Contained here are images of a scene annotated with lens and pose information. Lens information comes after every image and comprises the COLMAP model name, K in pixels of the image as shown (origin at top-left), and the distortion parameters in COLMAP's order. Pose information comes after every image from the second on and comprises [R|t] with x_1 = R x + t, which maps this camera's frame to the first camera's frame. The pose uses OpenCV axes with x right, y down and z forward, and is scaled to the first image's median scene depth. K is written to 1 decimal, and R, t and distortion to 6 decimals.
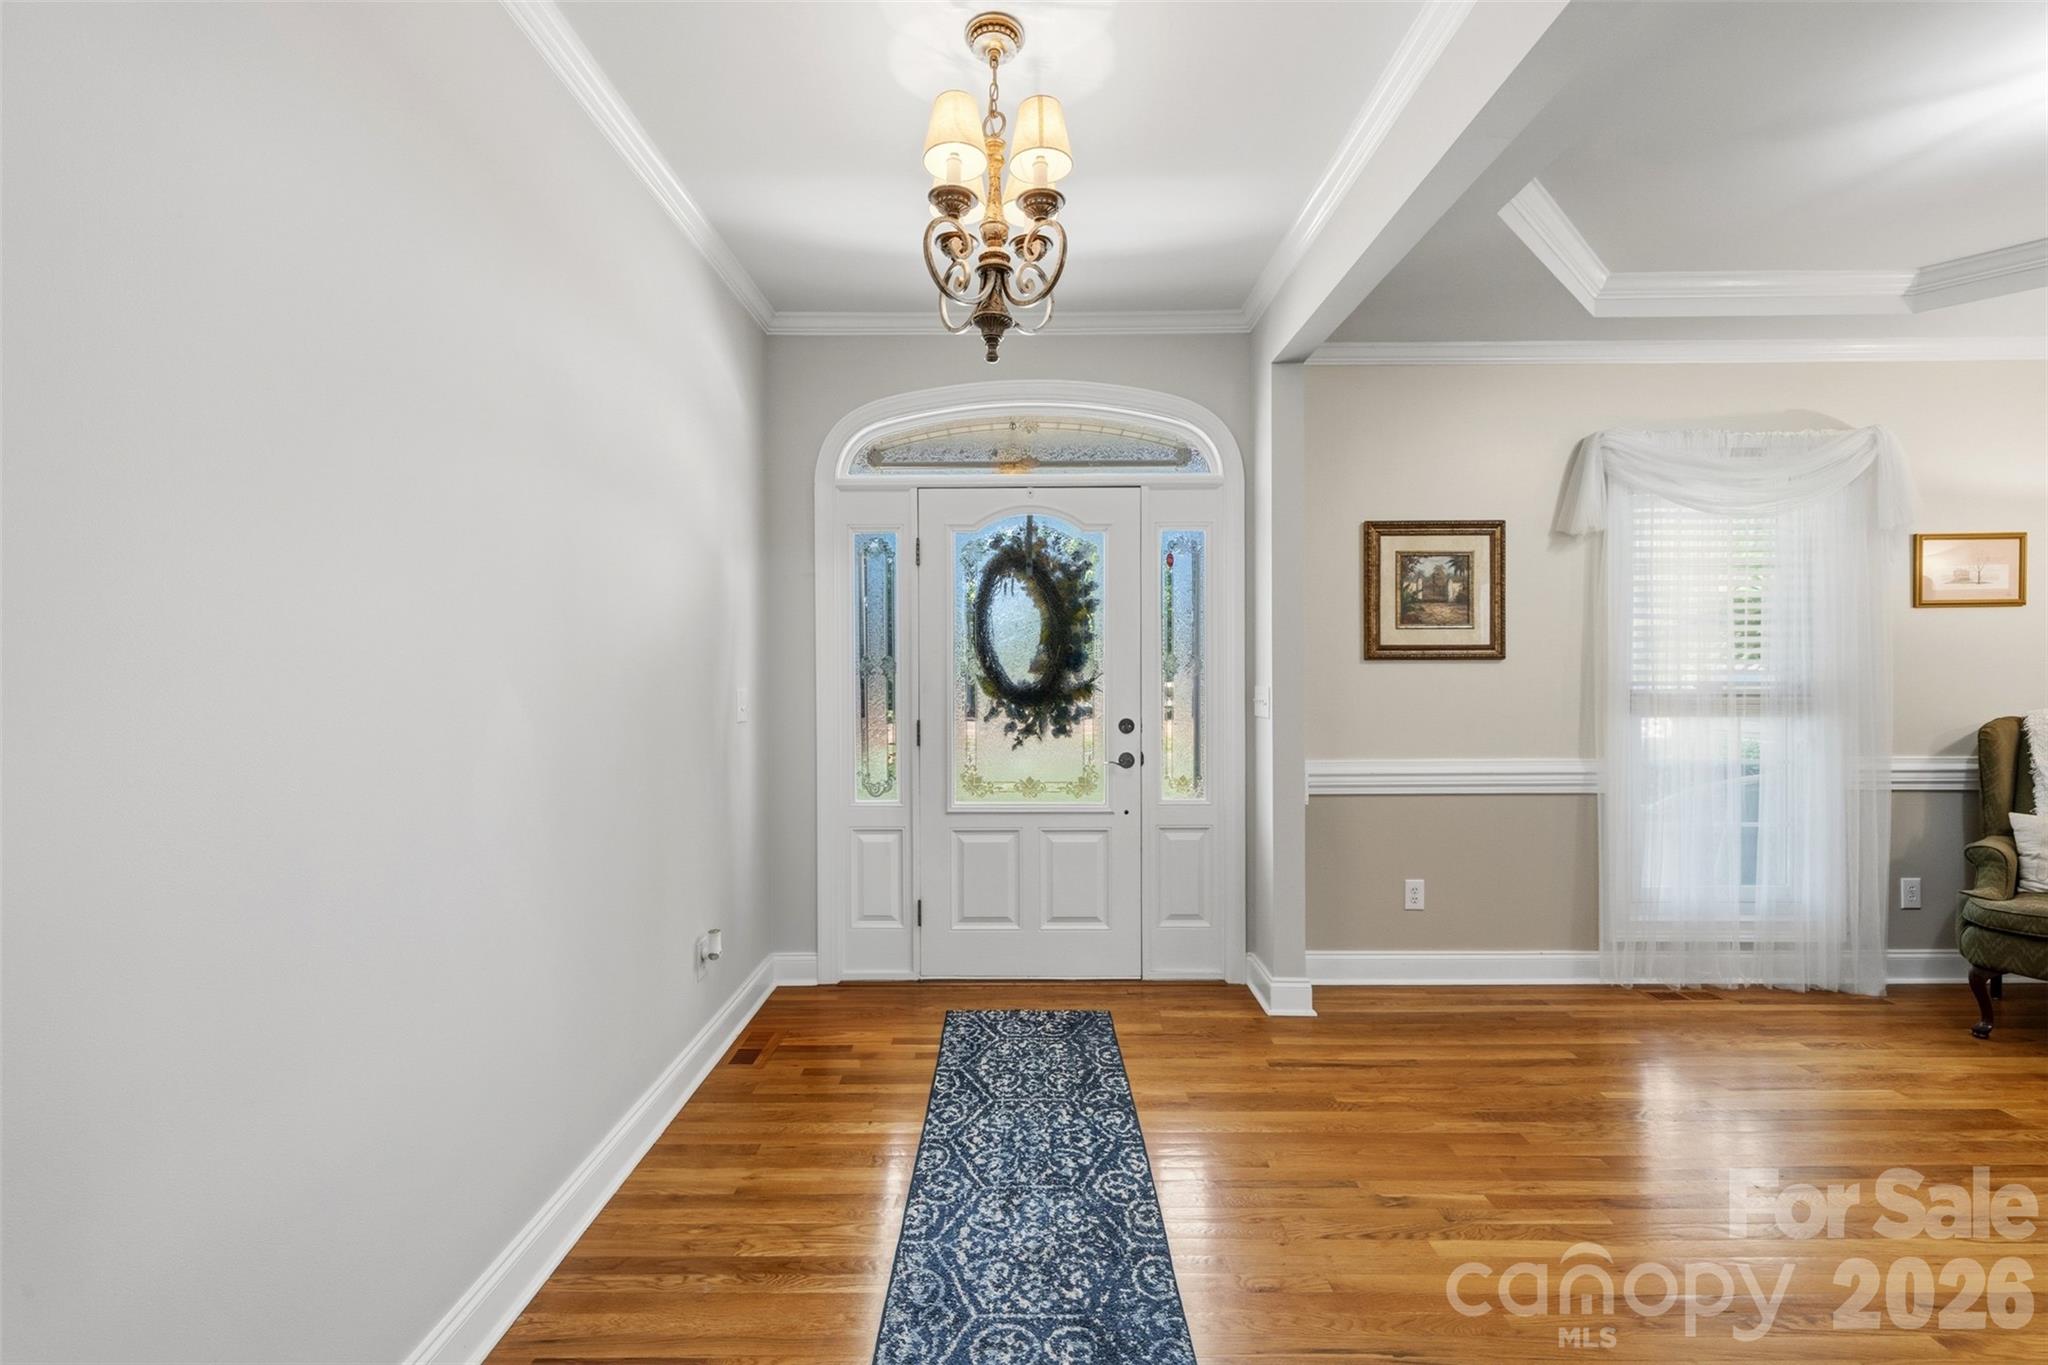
lens RADIAL K [[873.4, 0, 1023.5], [0, 873.4, 687.3], [0, 0, 1]] dist [0.003710, -0.001141]
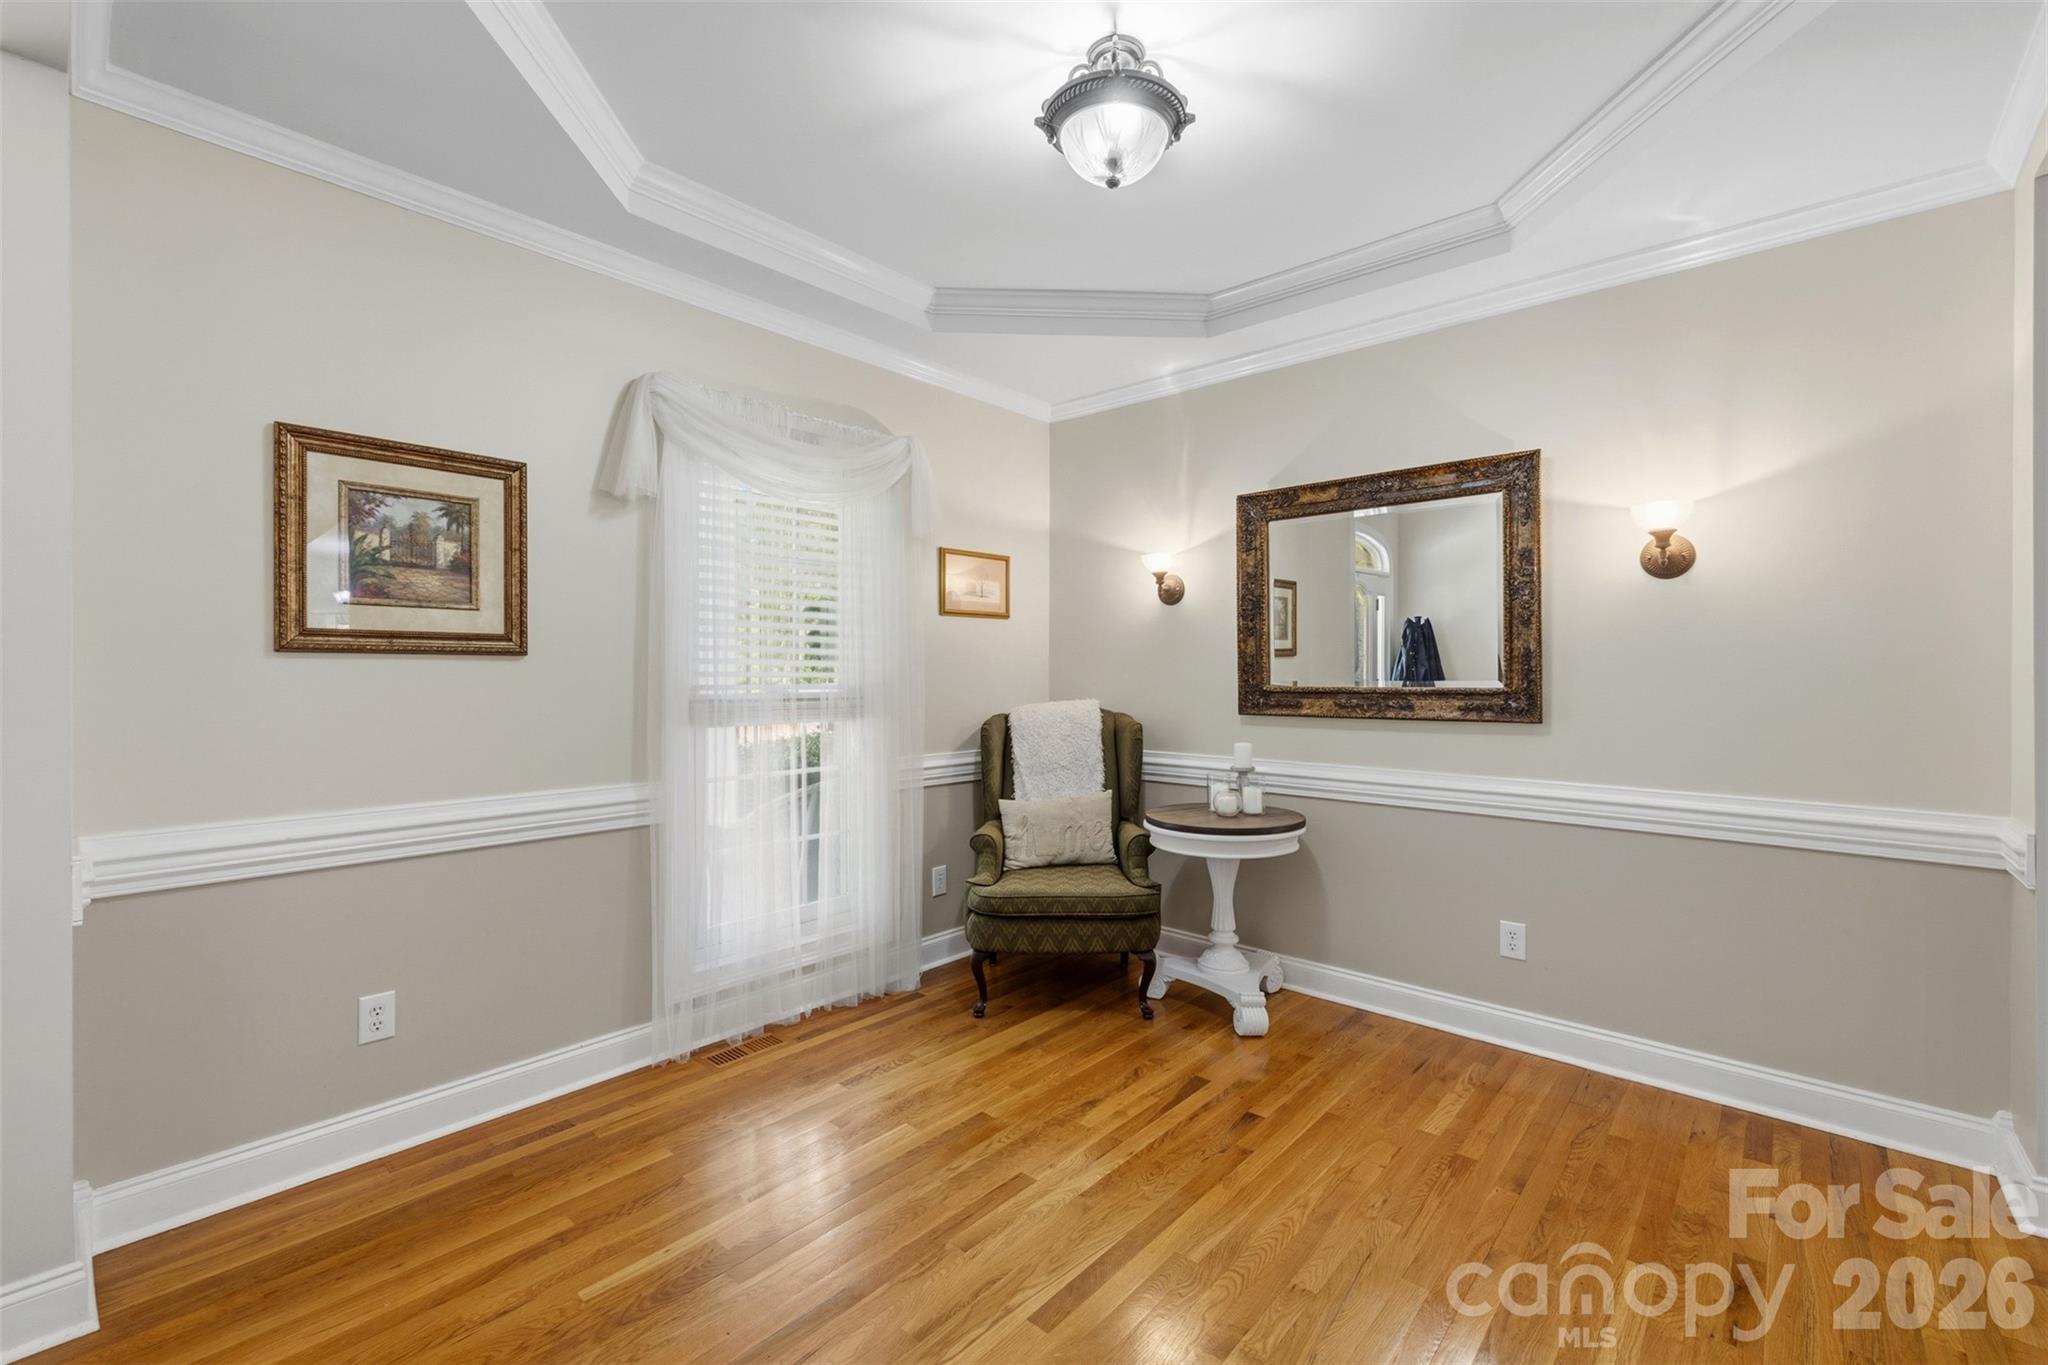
lens RADIAL K [[873.4, 0, 1020.9], [0, 873.4, 676.2], [0, 0, 1]] dist [0.003710, -0.001141]
pose [[0.664066, 0.002615, 0.747670, 0.283943], [0.004682, 0.999960, -0.007655, -0.007231], [-0.747659, 0.008584, 0.664027, 0.215695]]
